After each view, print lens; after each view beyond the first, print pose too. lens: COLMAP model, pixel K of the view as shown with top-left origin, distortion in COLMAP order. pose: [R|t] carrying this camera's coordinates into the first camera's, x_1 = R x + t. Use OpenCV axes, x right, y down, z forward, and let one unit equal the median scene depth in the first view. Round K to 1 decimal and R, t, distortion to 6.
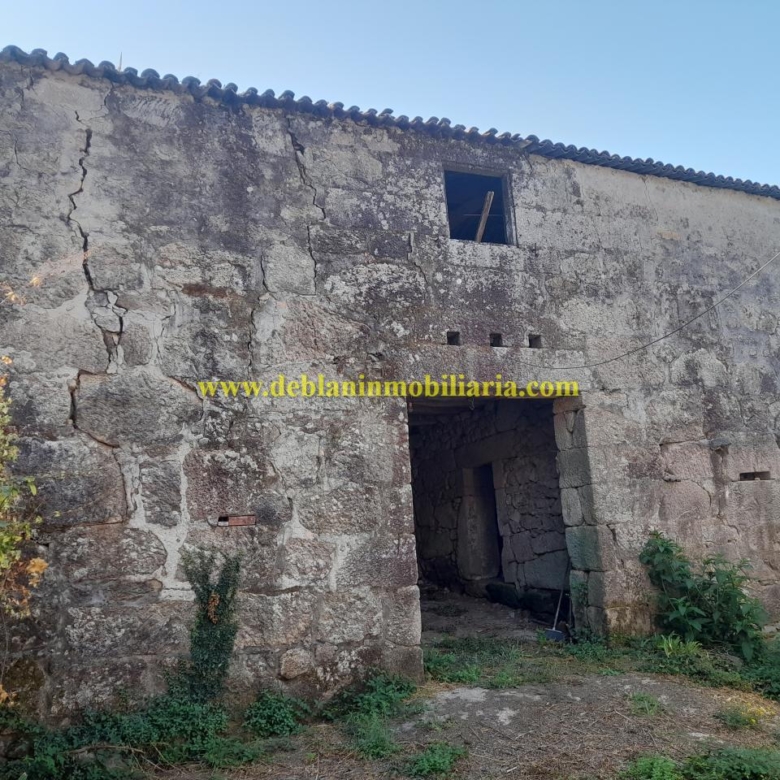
lens RADIAL K [[761.7, 0, 387.7], [0, 761.7, 389.9], [0, 0, 1]] dist [0.035059, 0.000000]
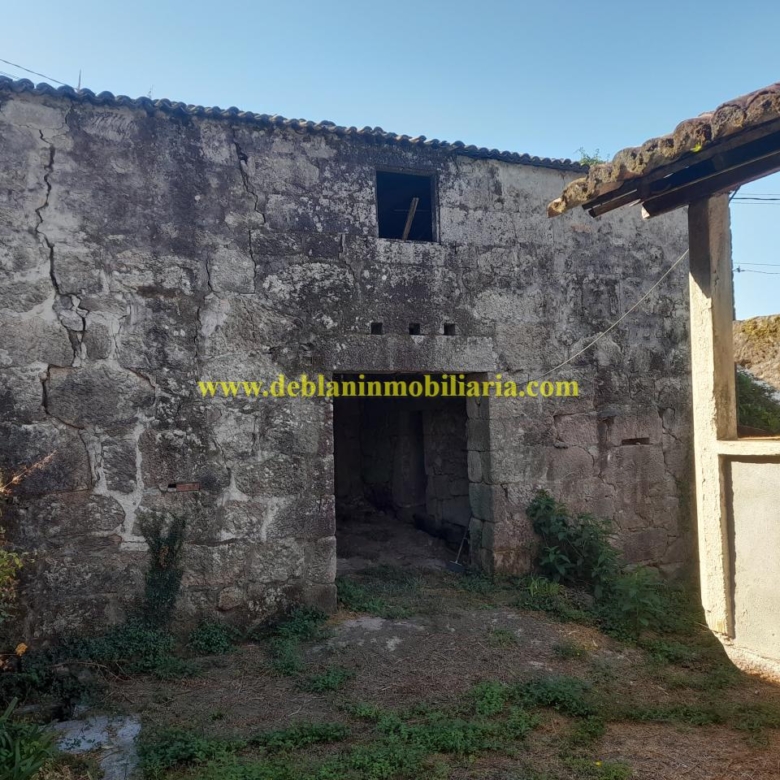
lens RADIAL K [[761.7, 0, 391.4], [0, 761.7, 389.4], [0, 0, 1]] dist [0.035059, 0.000000]
pose [[0.998874, 0.037924, 0.028493, 0.087212], [-0.041952, 0.986625, 0.157514, -0.175700], [-0.022138, -0.158532, 0.987106, -0.176860]]
